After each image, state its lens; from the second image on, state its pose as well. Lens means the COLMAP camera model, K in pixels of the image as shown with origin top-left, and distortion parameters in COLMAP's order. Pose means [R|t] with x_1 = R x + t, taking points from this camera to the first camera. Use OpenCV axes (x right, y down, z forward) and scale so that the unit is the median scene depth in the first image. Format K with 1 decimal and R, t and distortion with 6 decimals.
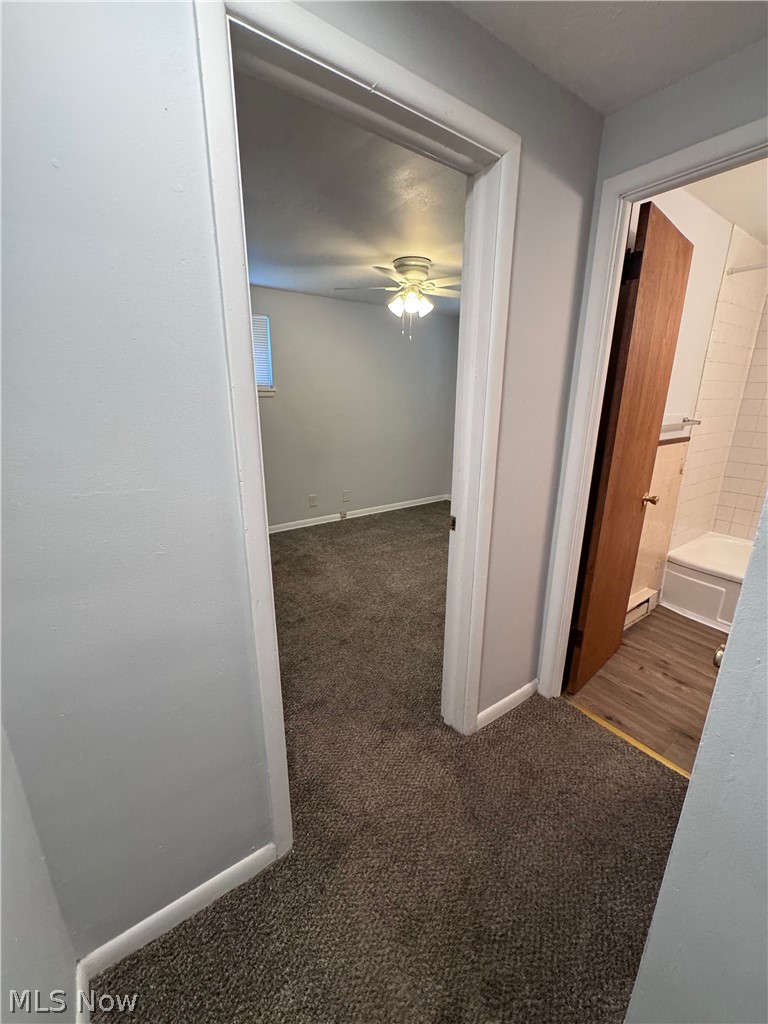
lens RADIAL K [[409.8, 0, 384.4], [0, 409.8, 513.0], [0, 0, 1]] dist [0.003517, 0.000388]
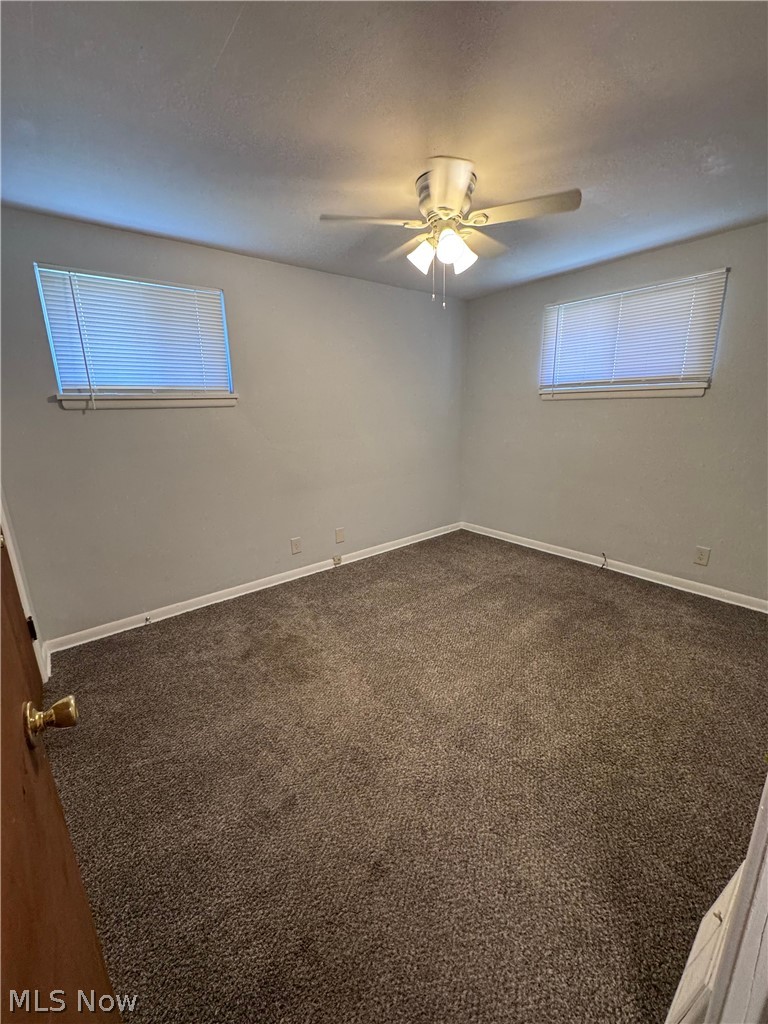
lens RADIAL K [[409.8, 0, 381.7], [0, 409.8, 515.7], [0, 0, 1]] dist [0.003517, 0.000388]
pose [[0.998065, -0.042097, 0.045768, -0.058158], [0.042957, 0.998915, -0.017980, -0.070564], [-0.044961, 0.019911, 0.998790, 0.286608]]
